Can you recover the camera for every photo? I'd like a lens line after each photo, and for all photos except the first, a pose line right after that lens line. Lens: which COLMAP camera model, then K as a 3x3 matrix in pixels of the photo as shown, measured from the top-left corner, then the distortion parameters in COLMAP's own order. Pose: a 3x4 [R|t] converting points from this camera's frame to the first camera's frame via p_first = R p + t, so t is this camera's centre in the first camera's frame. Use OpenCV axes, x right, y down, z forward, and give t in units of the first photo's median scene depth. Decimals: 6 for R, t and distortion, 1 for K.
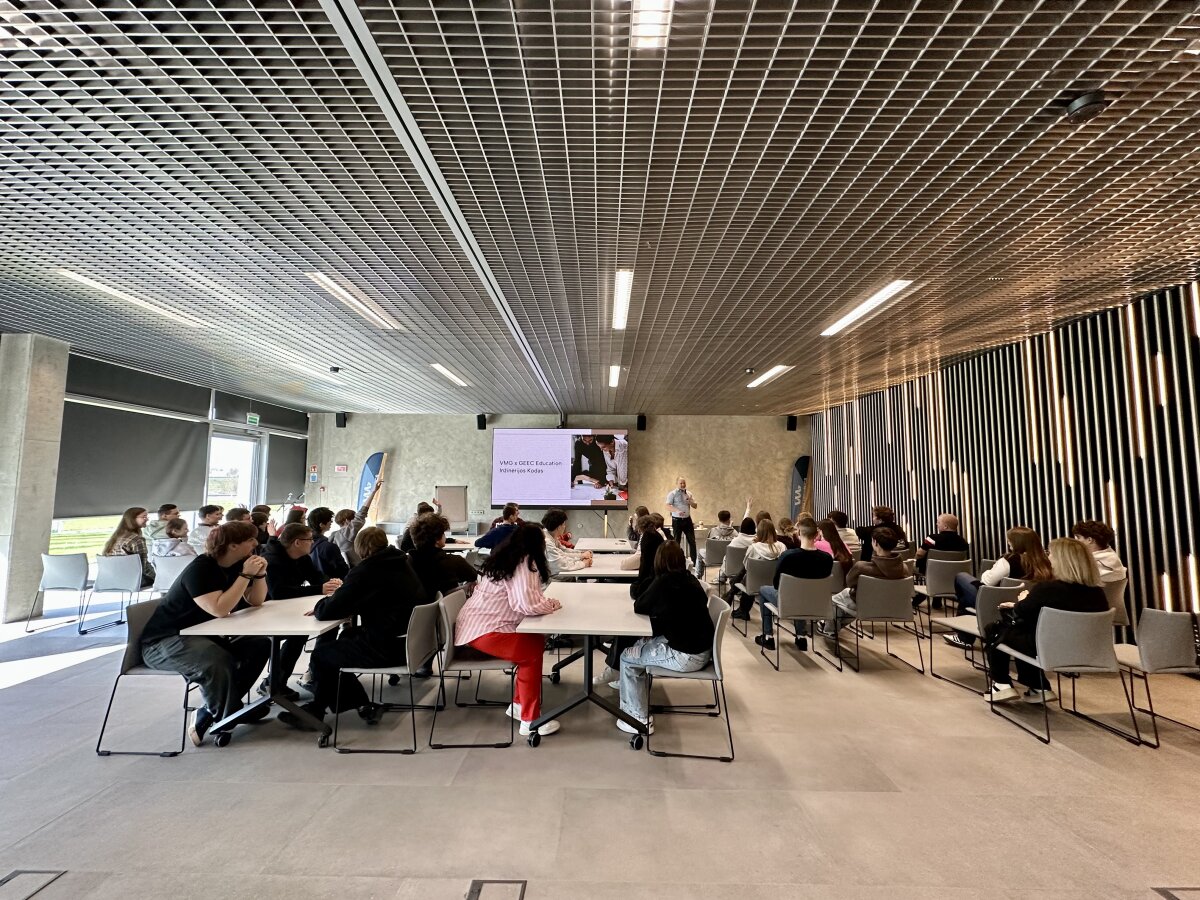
lens RADIAL K [[481.4, 0, 599.4], [0, 481.4, 449.7], [0, 0, 1]] dist [0.000091, 0.000002]
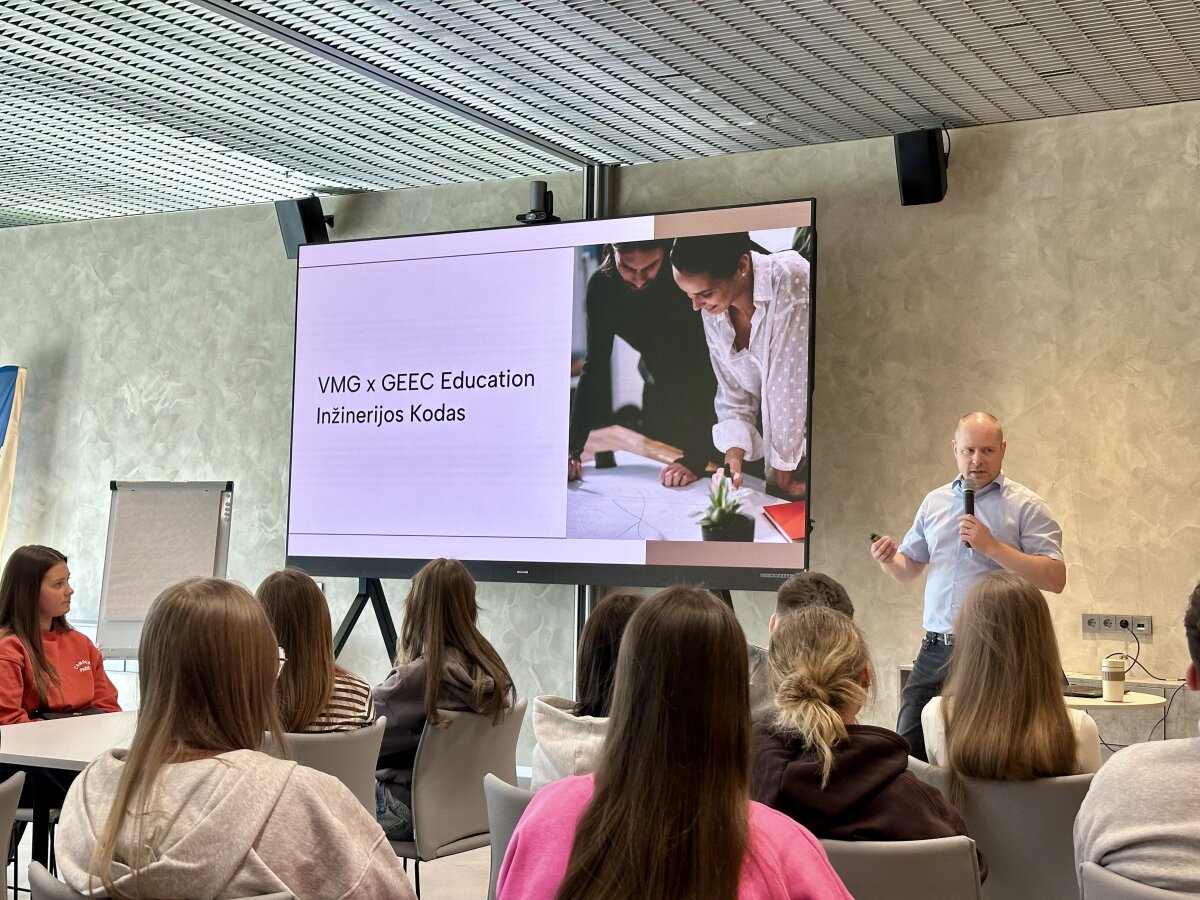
lens RADIAL K [[1686.9, 0, 599.9], [0, 1686.9, 450.7], [0, 0, 1]] dist [0.120860, 0.000000]
pose [[0.871957, -0.016936, -0.489290, 0.312591], [0.026496, 0.999569, 0.012619, 0.049845], [0.488865, -0.023967, 0.872030, 0.304265]]
